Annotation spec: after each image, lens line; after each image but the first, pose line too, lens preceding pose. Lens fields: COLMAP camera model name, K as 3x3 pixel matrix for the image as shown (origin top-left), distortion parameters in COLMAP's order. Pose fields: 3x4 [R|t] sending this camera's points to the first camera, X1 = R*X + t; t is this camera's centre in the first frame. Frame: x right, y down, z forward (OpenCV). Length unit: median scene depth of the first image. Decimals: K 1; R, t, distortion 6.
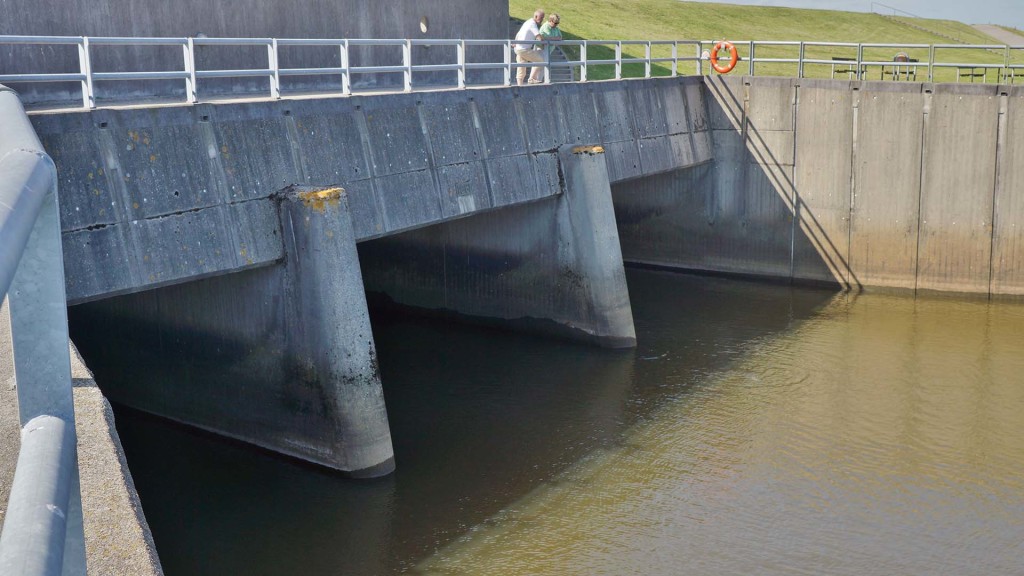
lens RADIAL K [[1226.8, 0, 512.8], [0, 1226.8, 286.1], [0, 0, 1]] dist [0.050565, 0.000000]
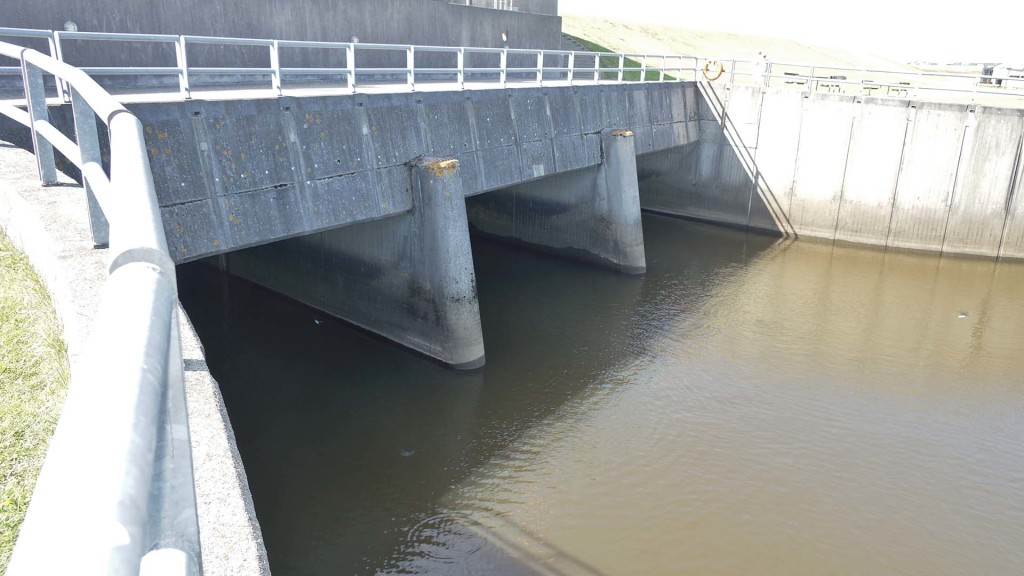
lens RADIAL K [[769.4, 0, 511.6], [0, 769.4, 289.6], [0, 0, 1]] dist [0.001853, 0.009049]
pose [[0.998100, 0.056459, -0.024683, -0.035830], [-0.053337, 0.992190, 0.112757, -0.026571], [0.030857, -0.111226, 0.993316, 0.098895]]
